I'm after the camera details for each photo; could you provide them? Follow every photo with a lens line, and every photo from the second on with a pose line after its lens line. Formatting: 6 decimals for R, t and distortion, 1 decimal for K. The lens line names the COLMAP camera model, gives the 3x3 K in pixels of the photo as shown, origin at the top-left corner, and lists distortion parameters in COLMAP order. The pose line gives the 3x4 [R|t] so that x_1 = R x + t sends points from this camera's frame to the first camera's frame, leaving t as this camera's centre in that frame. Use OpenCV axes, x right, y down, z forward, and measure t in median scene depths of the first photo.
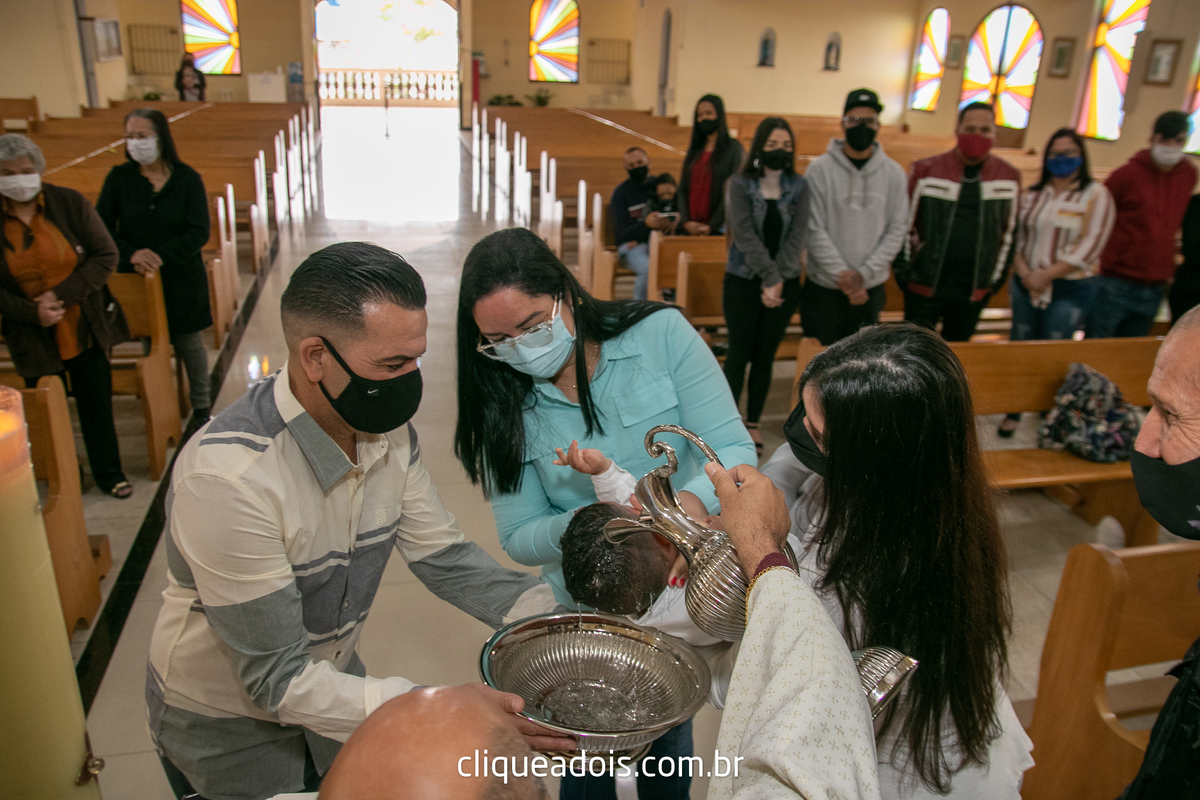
lens RADIAL K [[956.4, 0, 605.4], [0, 956.4, 408.8], [0, 0, 1]] dist [-0.132515, 0.093887]
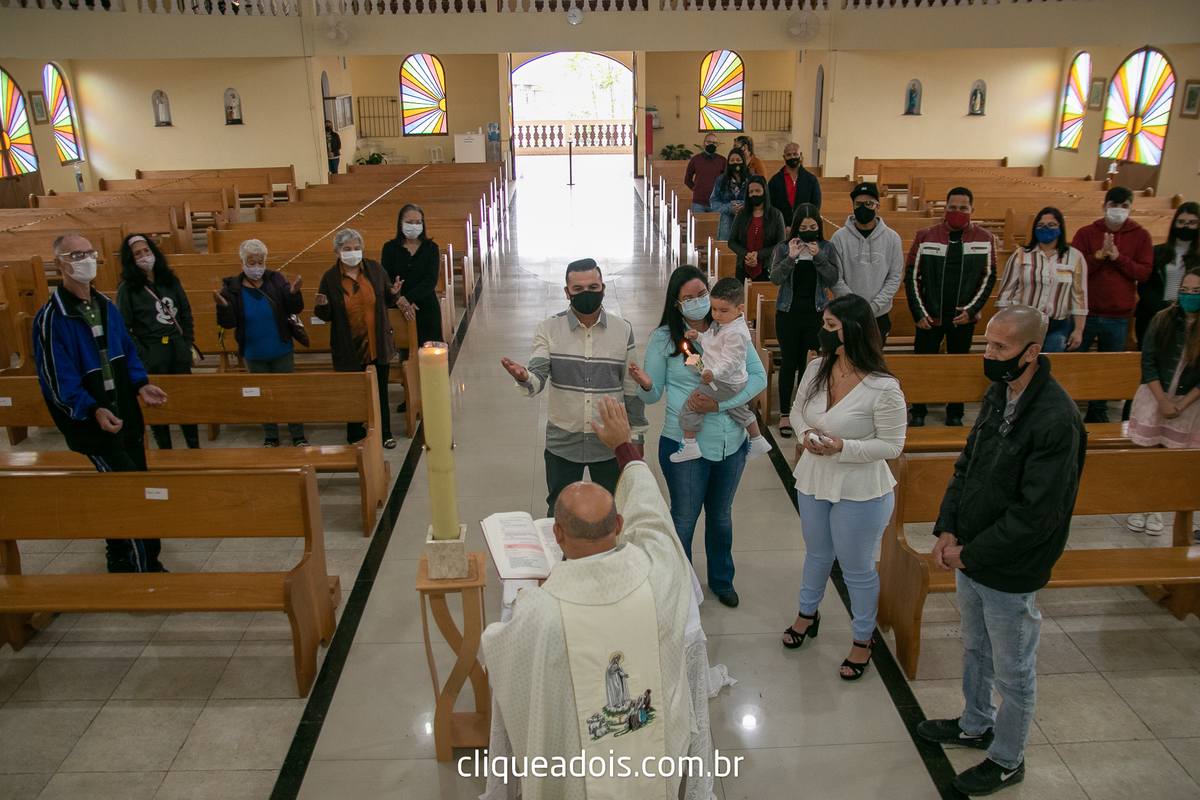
lens RADIAL K [[956.4, 0, 597.4], [0, 956.4, 420.7], [0, 0, 1]] dist [-0.132515, 0.093887]
pose [[0.979818, 0.019084, -0.198980, 0.041788], [-0.022909, 0.999594, -0.016942, 0.018419], [0.198575, 0.021159, 0.979857, -0.143125]]
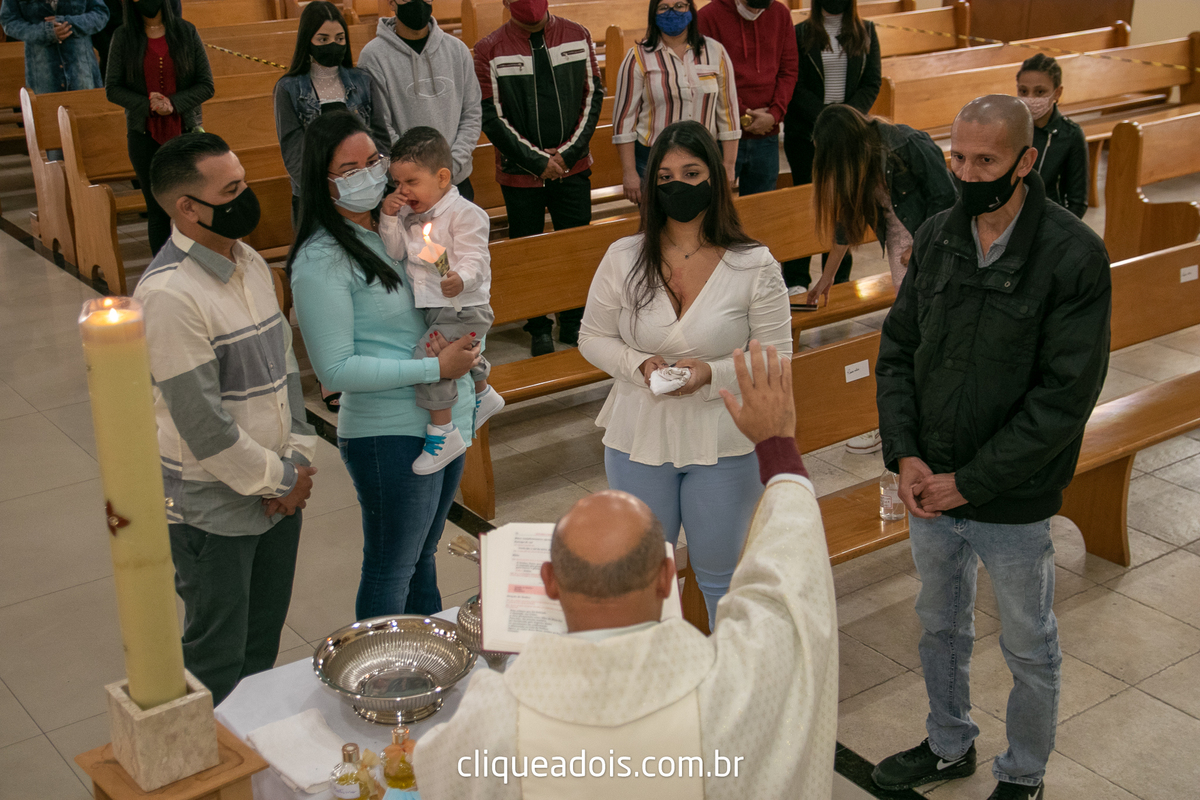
lens RADIAL K [[1637.4, 0, 647.7], [0, 1637.4, 466.0], [0, 0, 1]] dist [0.004210, 0.000000]
pose [[0.894207, -0.201674, 0.399651, -0.059668], [0.189625, 0.979363, 0.069931, 0.014350], [-0.405506, 0.013250, 0.913996, -0.123174]]
